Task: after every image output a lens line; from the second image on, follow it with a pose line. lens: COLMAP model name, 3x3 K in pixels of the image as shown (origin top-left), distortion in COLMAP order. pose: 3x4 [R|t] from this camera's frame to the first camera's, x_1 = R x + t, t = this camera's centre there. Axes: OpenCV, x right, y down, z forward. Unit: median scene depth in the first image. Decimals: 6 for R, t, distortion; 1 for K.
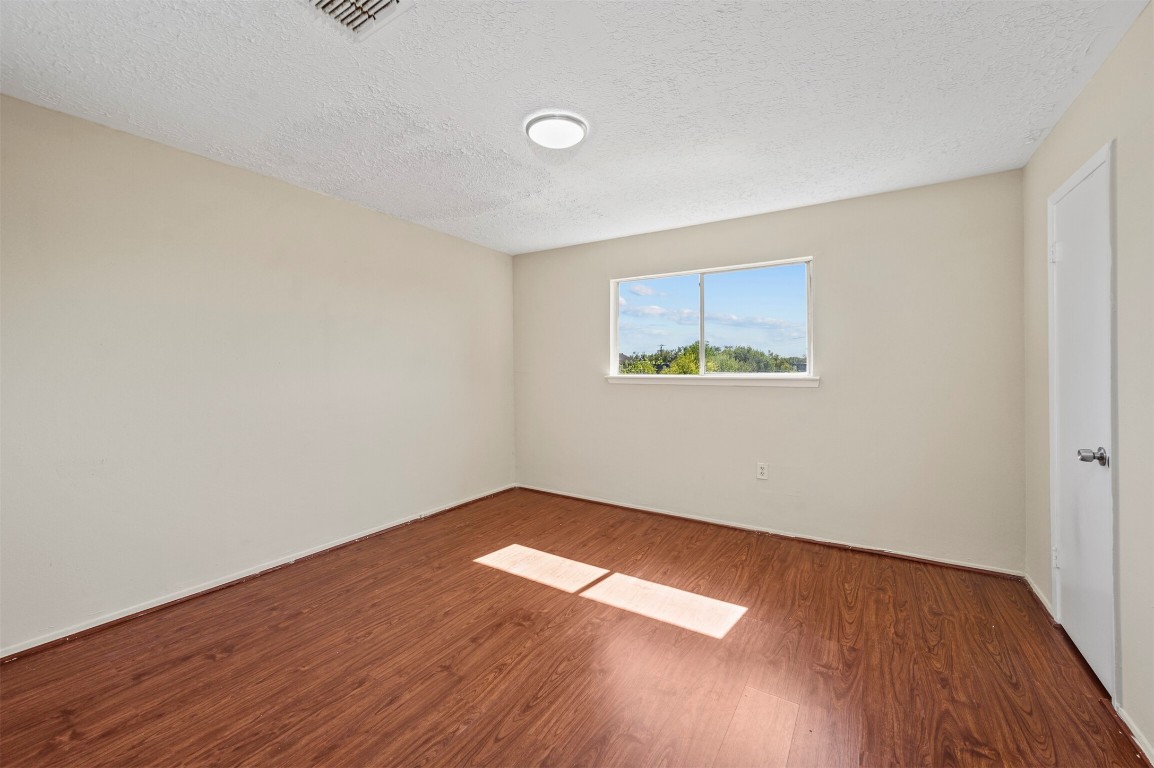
lens RADIAL K [[464.7, 0, 576.3], [0, 464.7, 374.1], [0, 0, 1]] dist [0.000776, -0.000519]
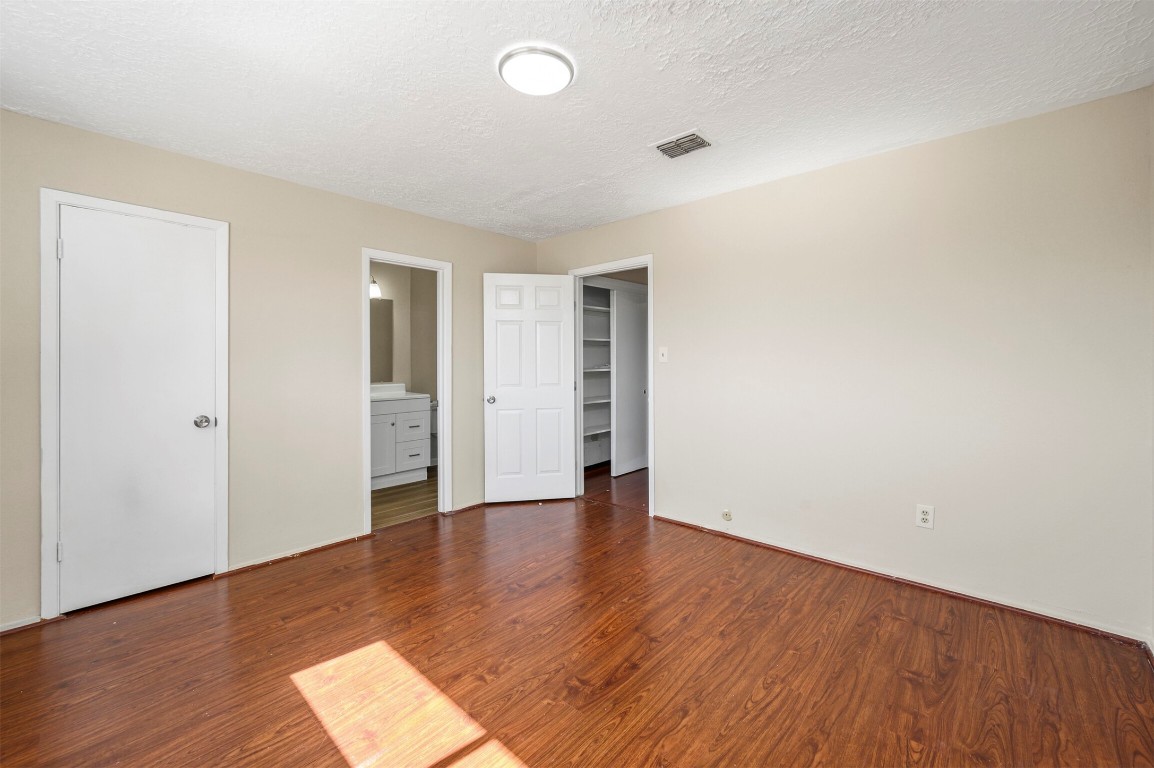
lens RADIAL K [[464.7, 0, 576.6], [0, 464.7, 356.9], [0, 0, 1]] dist [0.000776, -0.000519]
pose [[-0.984905, 0.006007, 0.172994, -0.287828], [0.007843, 0.999920, 0.009927, -0.034156], [-0.172920, 0.011134, -0.984873, 2.029762]]
